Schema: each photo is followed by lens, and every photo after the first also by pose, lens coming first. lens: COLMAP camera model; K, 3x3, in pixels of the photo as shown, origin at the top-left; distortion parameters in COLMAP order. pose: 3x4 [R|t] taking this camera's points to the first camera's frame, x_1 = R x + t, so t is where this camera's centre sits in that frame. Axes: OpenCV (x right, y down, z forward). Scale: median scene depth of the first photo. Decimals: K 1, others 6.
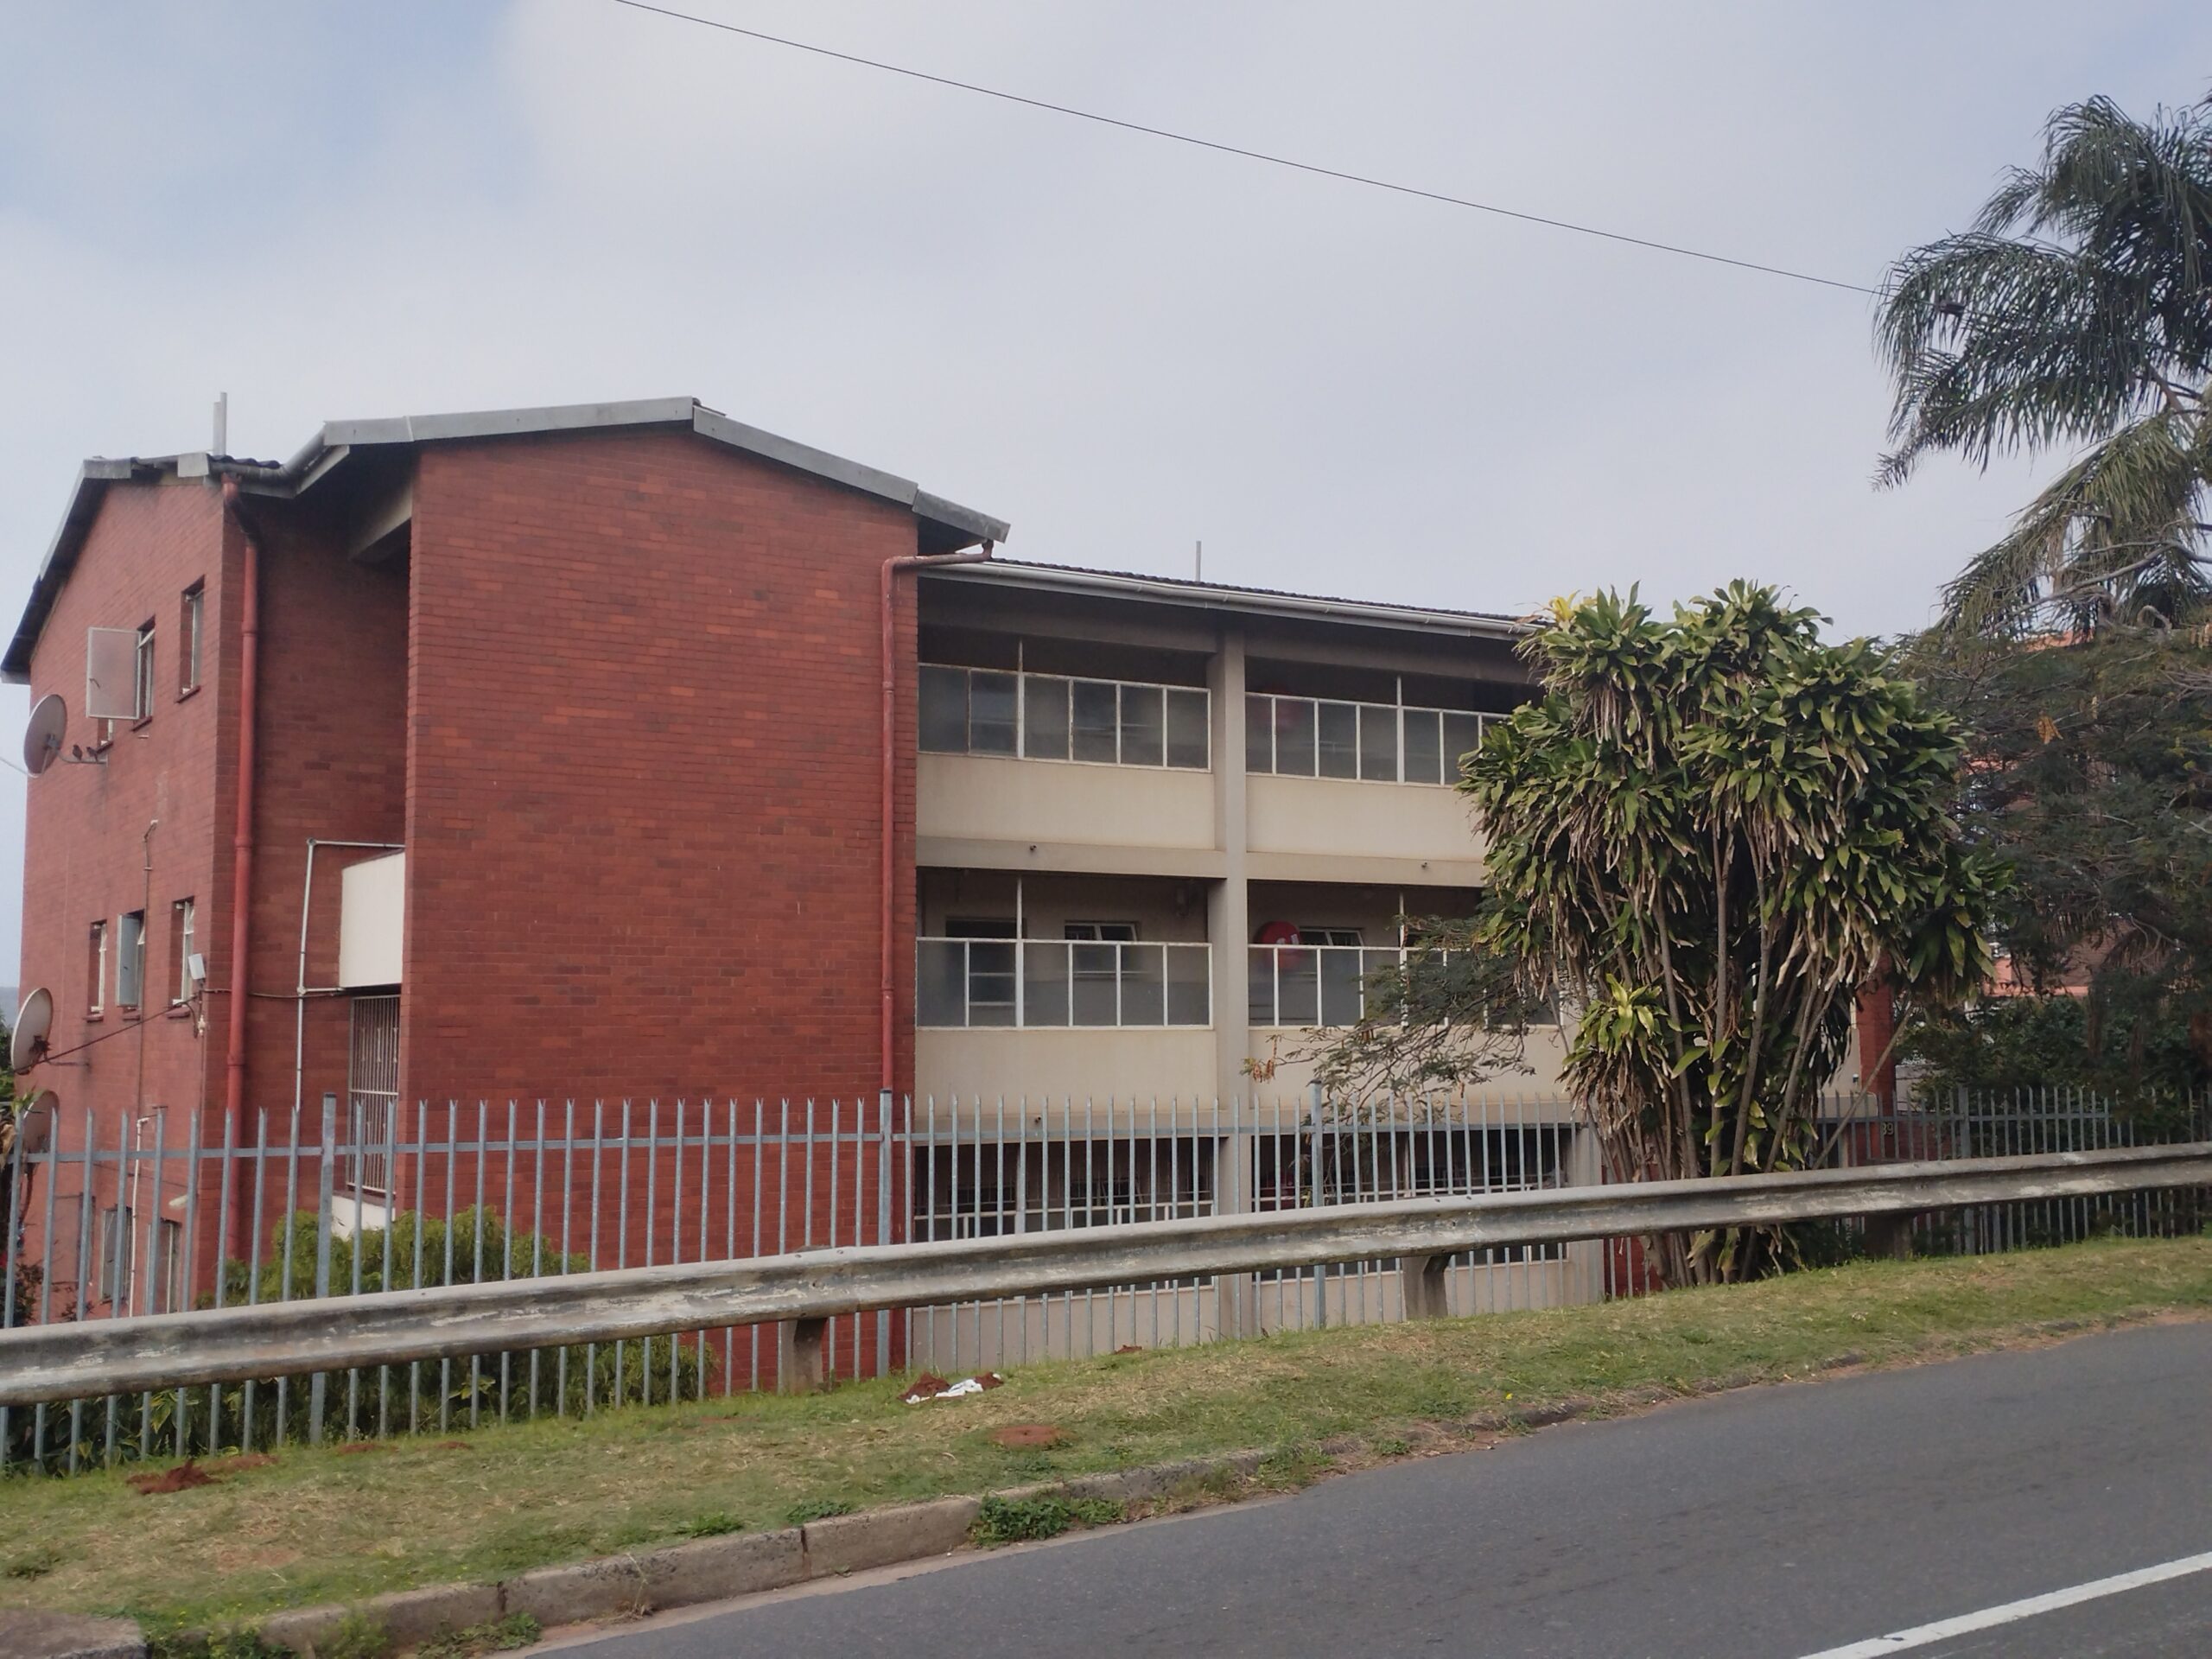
lens RADIAL K [[2318.5, 0, 1103.8], [0, 2318.5, 822.1], [0, 0, 1]] dist [0.052412, 0.000000]
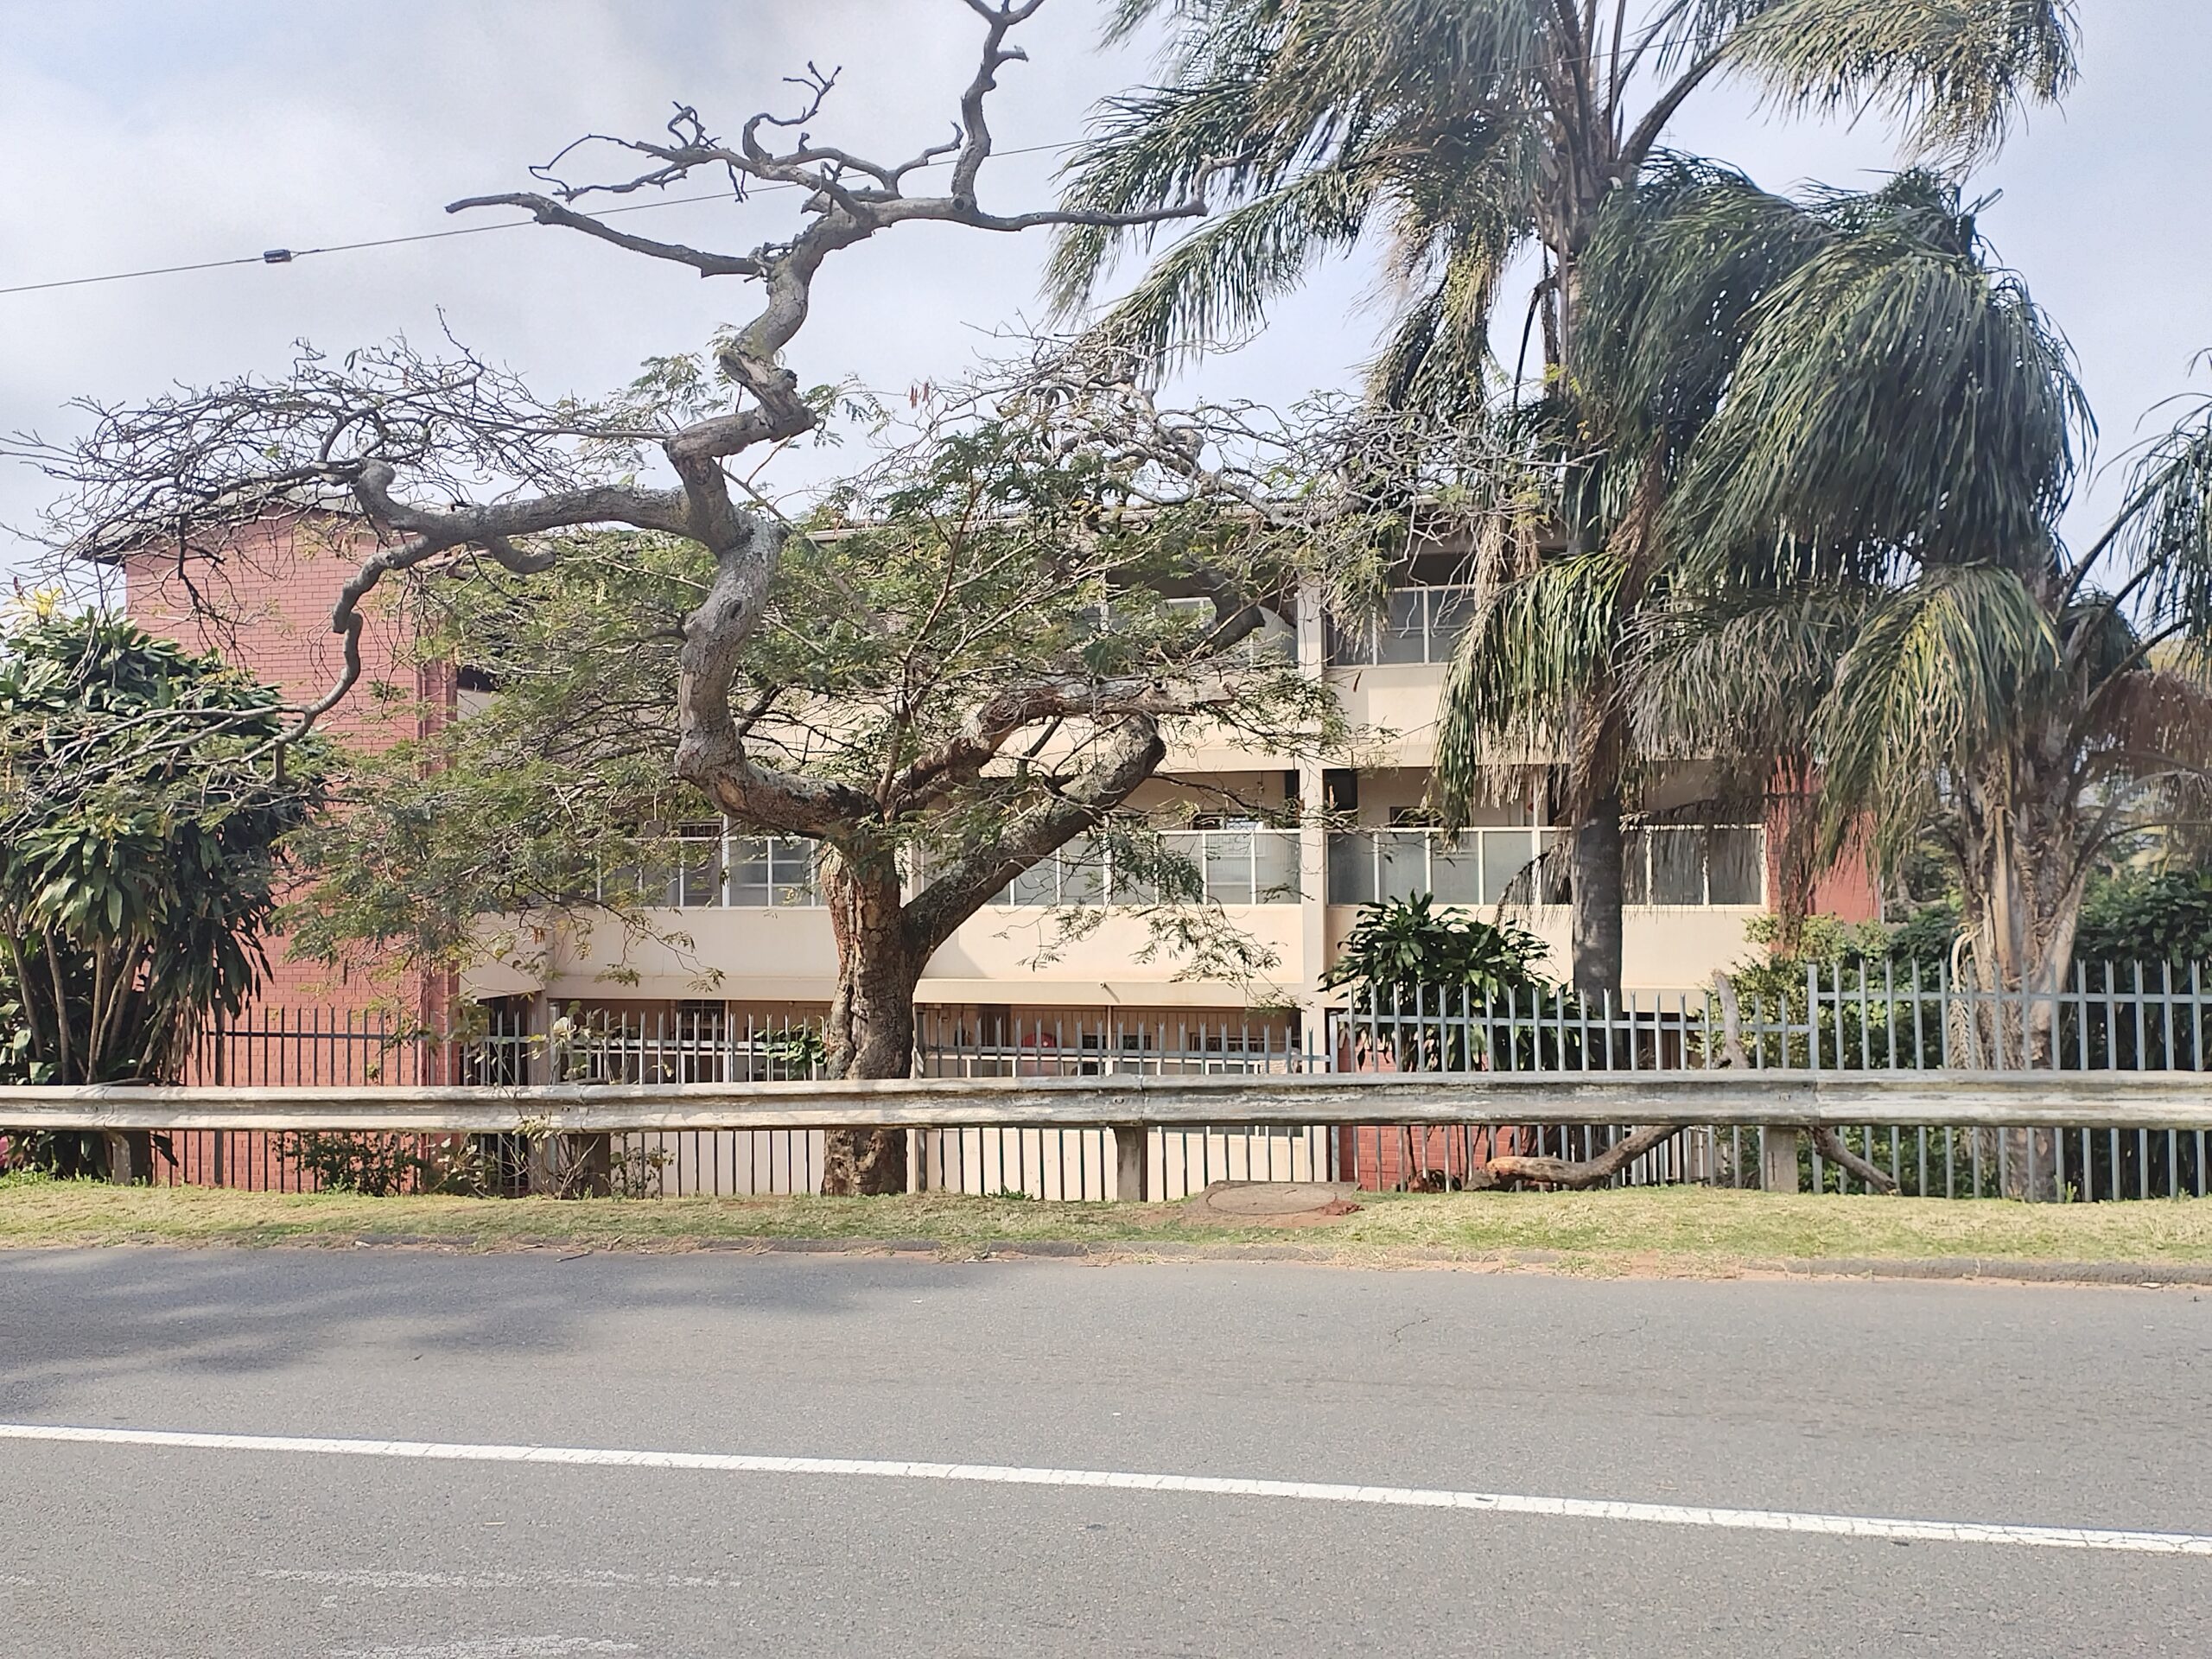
lens RADIAL K [[1830.8, 0, 1117.5], [0, 1830.8, 832.0], [0, 0, 1]] dist [0.075524, -0.093176]
pose [[0.642715, -0.024091, -0.765727, 0.775023], [0.088507, 0.995148, 0.042980, 0.006057], [0.760976, -0.095396, 0.641729, 0.414747]]
